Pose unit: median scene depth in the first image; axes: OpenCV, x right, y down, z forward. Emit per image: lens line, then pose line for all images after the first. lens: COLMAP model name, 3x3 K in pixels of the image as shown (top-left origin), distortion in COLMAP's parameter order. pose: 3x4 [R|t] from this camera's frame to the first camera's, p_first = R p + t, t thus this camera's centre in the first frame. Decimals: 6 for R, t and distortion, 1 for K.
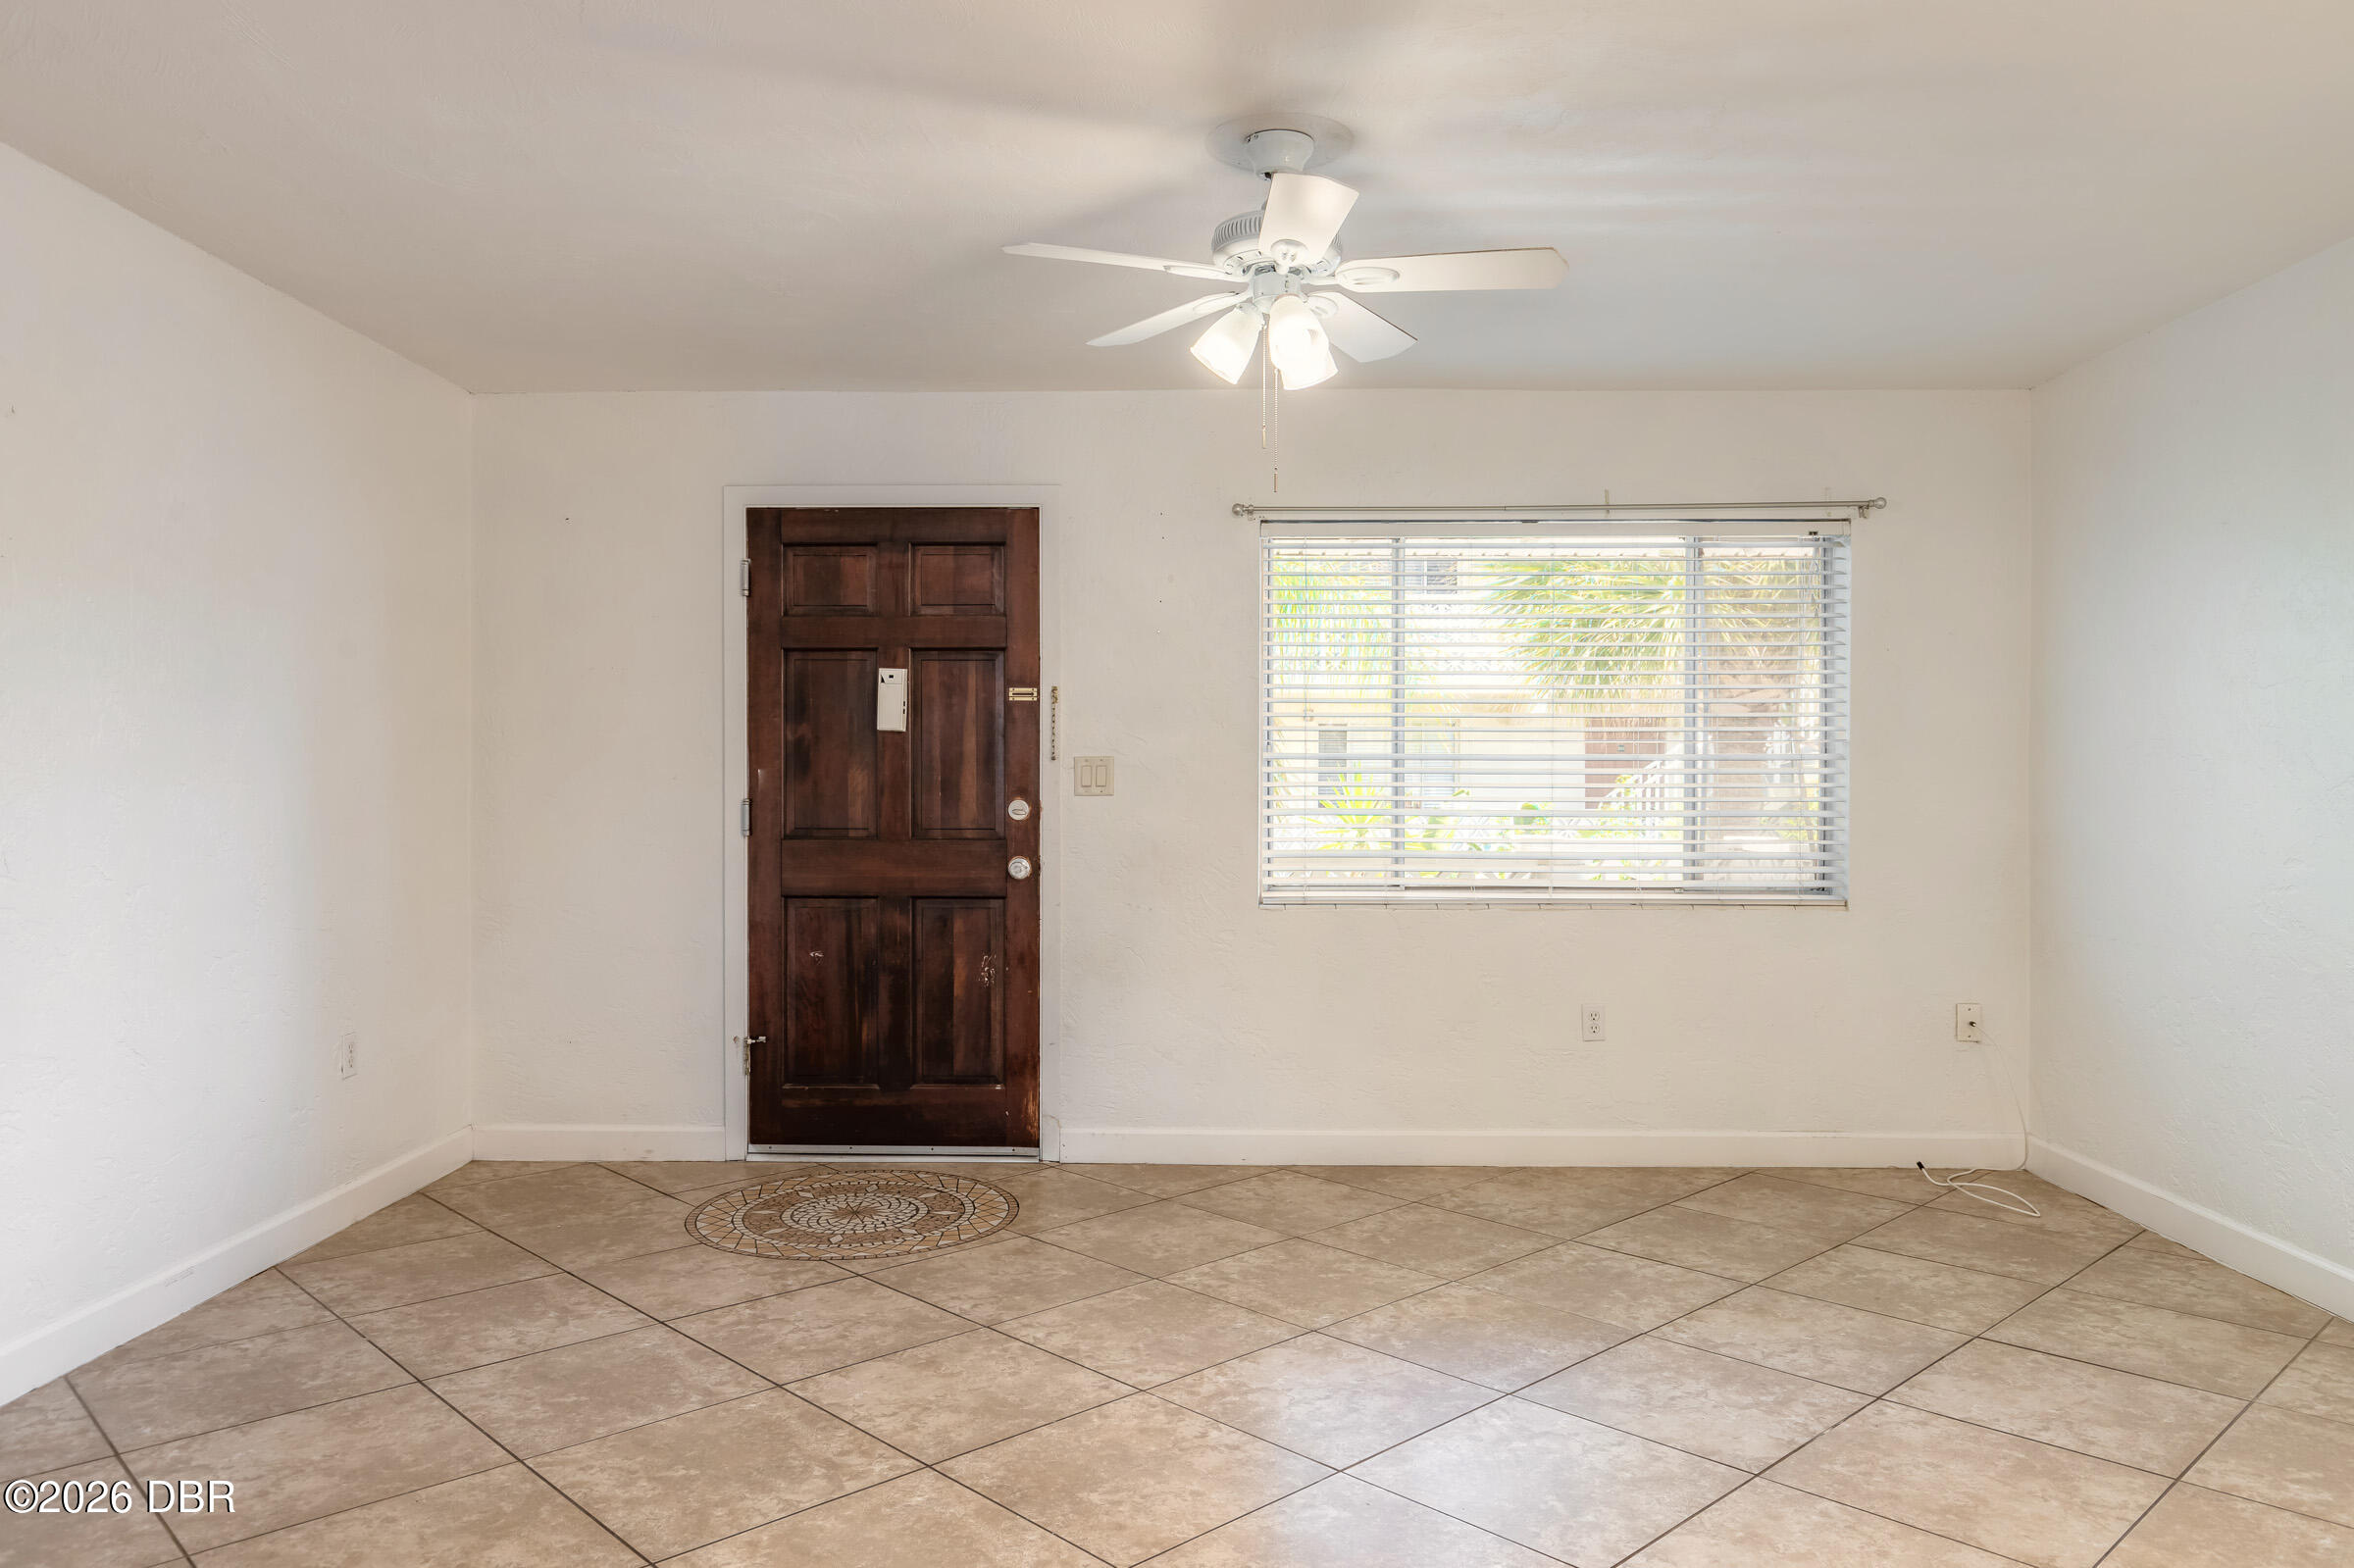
lens RADIAL K [[1590.9, 0, 1170.7], [0, 1590.9, 781.5], [0, 0, 1]] dist [0.000205, -0.002361]
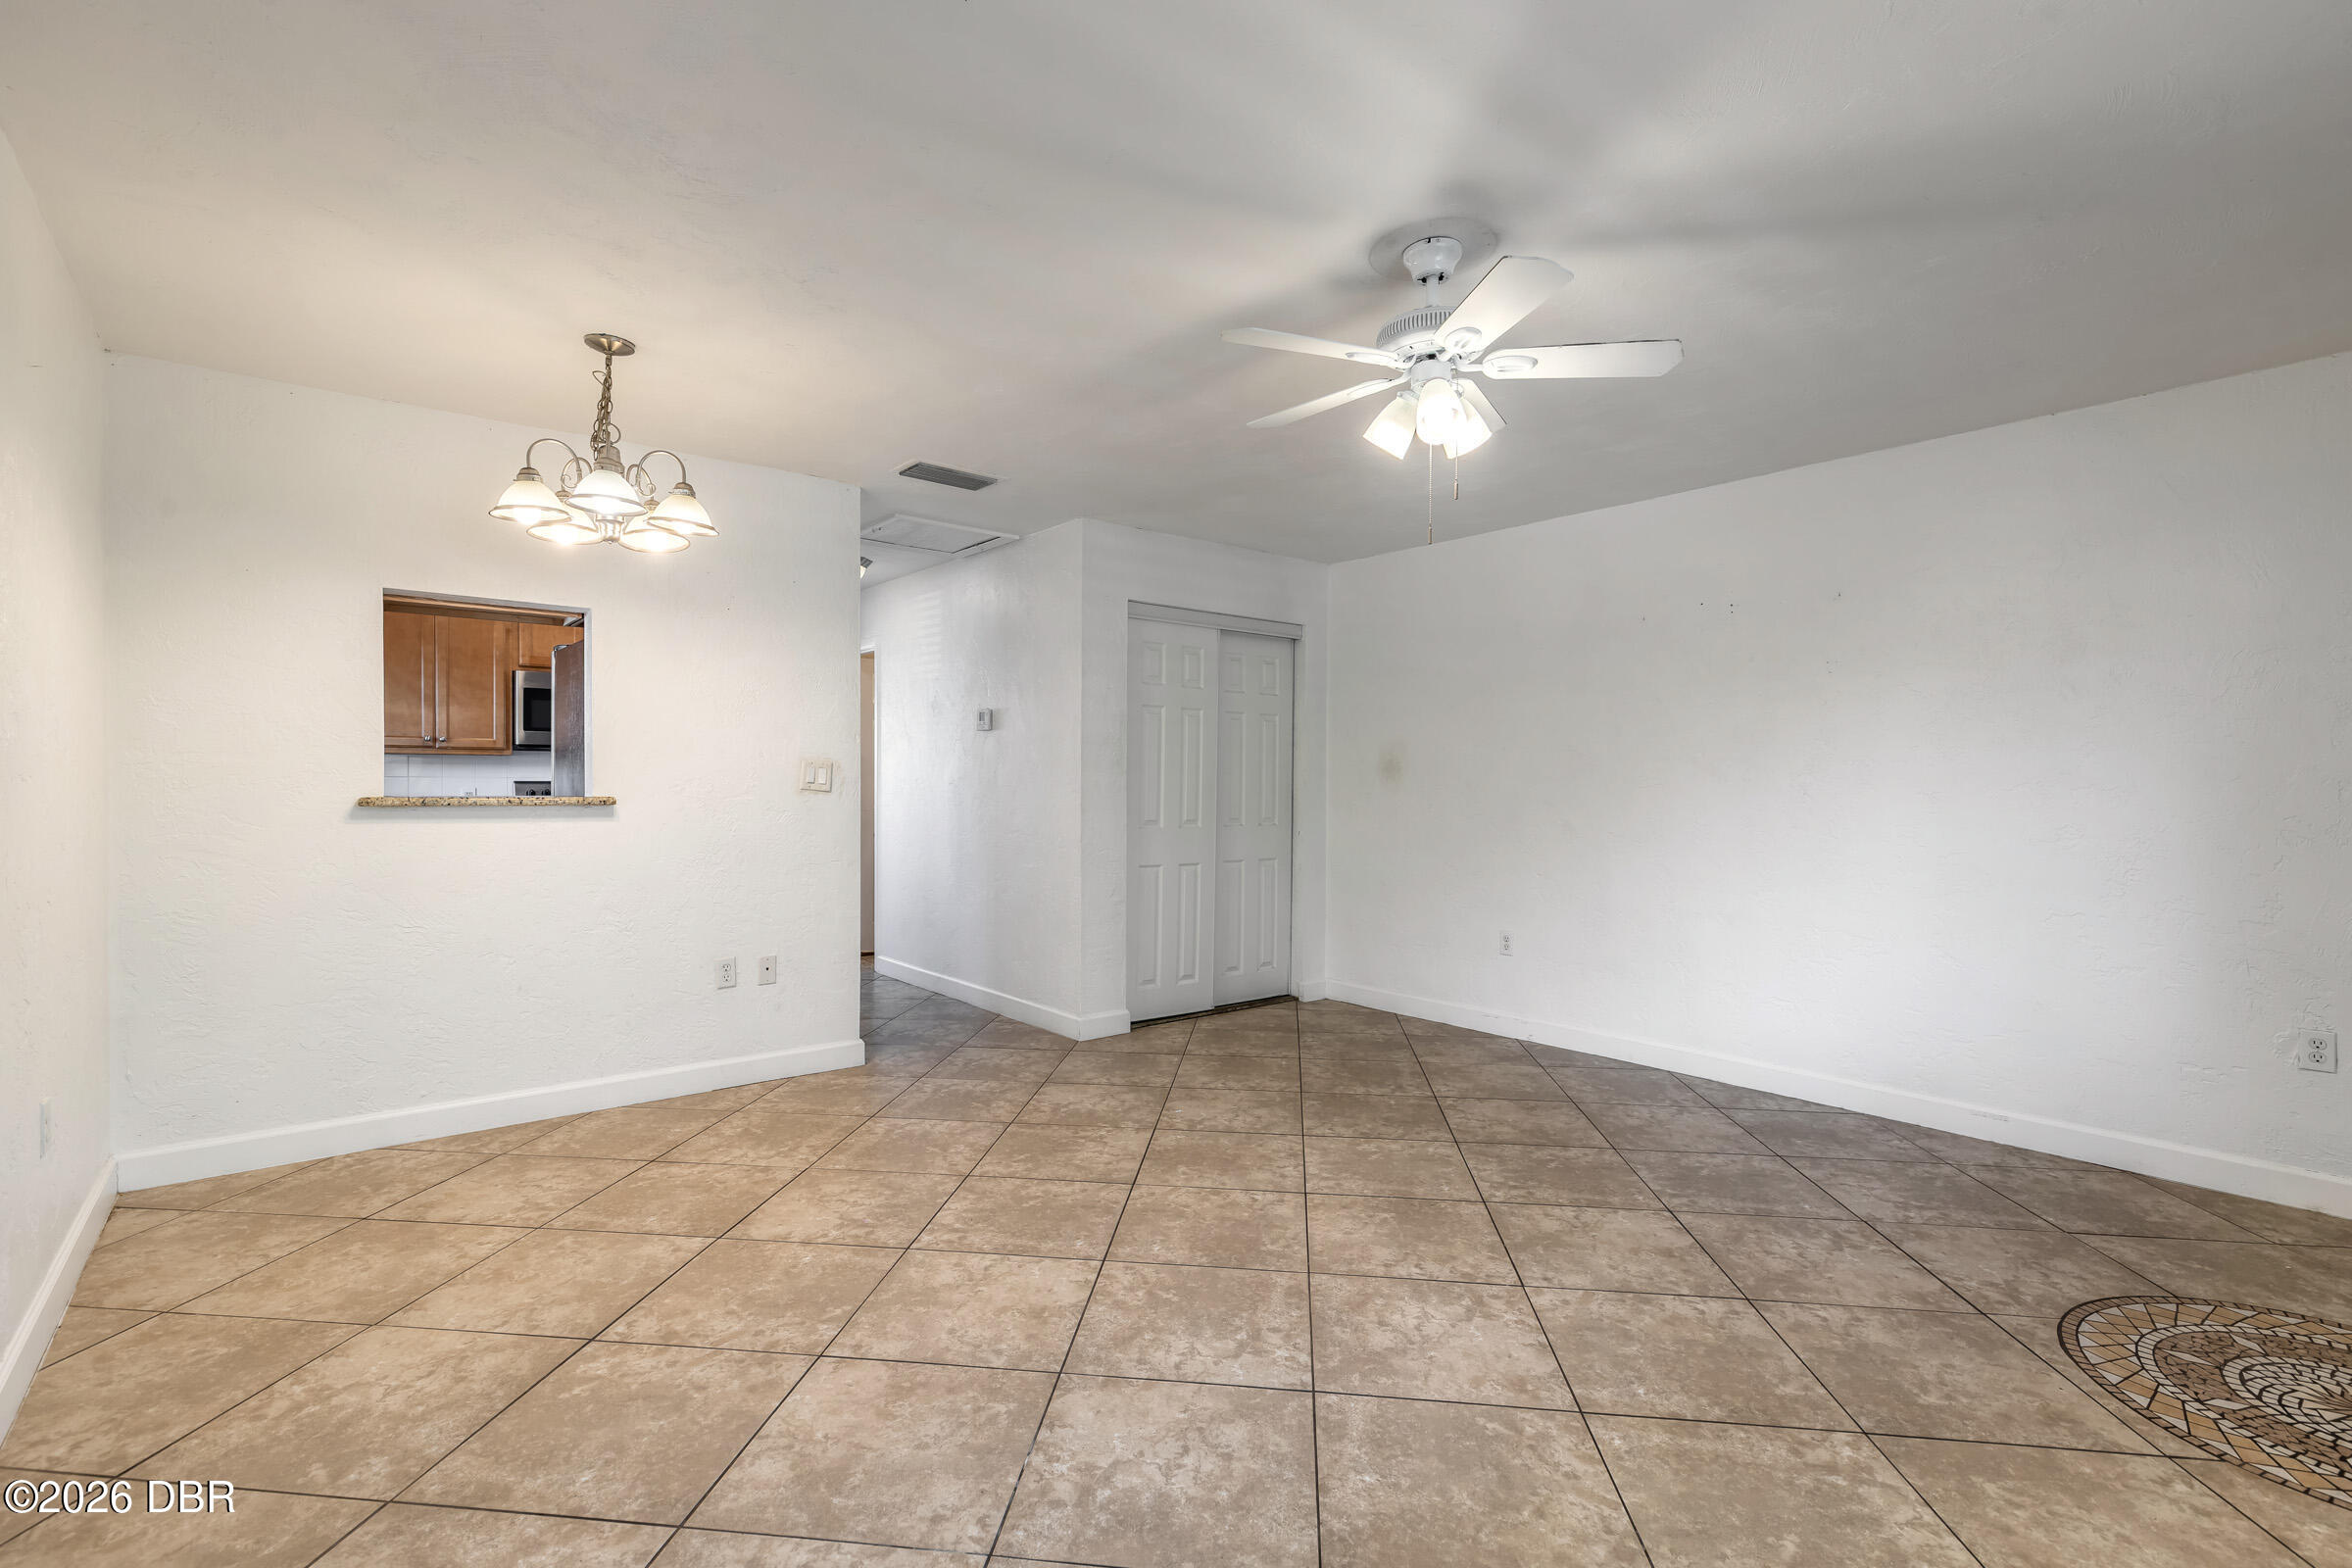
lens RADIAL K [[1060.8, 0, 1169.6], [0, 1060.8, 786.1], [0, 0, 1]] dist [0.010319, -0.002332]
pose [[-0.766249, -0.004634, -0.642527, 0.529885], [-0.007013, 0.999975, 0.001151, 0.001956], [0.642506, 0.005388, -0.766262, 1.076261]]
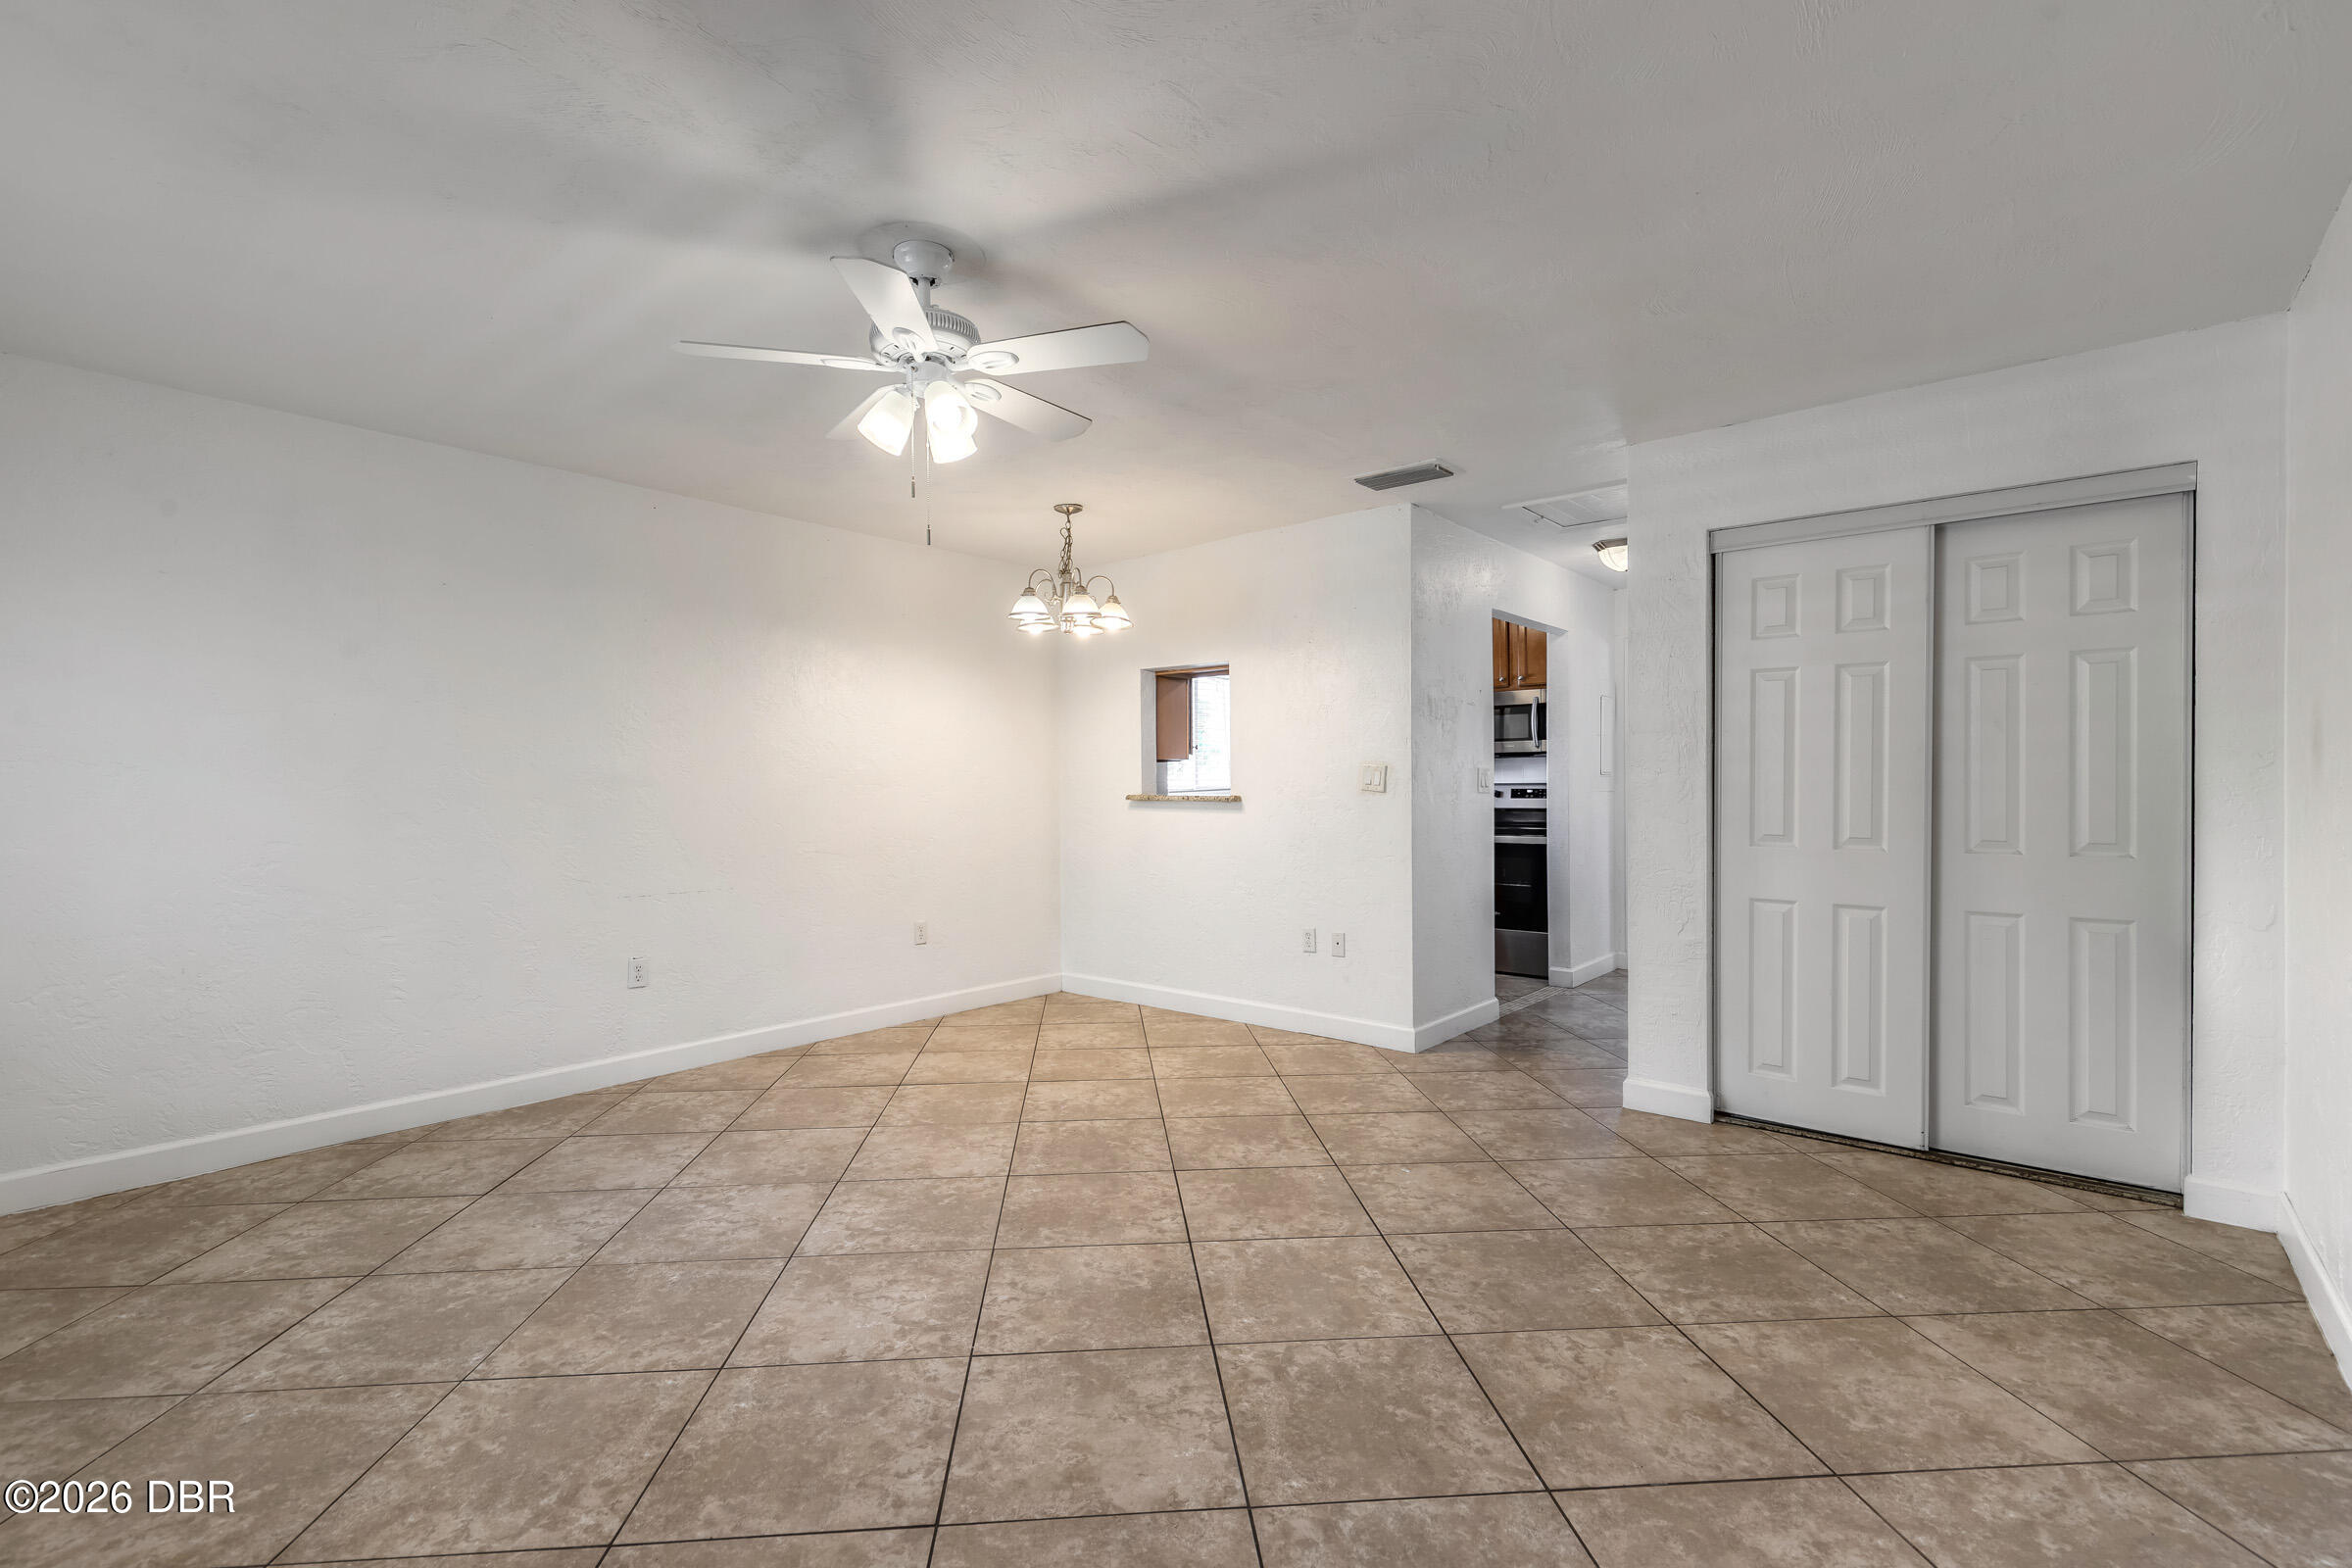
lens RADIAL K [[1060.8, 0, 1168.0], [0, 1060.8, 787.6], [0, 0, 1]] dist [0.010319, -0.002332]
pose [[-0.773565, -0.001594, 0.633715, -0.423870], [0.002258, 0.999984, 0.005271, -0.000515], [-0.633713, 0.005508, -0.773548, 1.089685]]
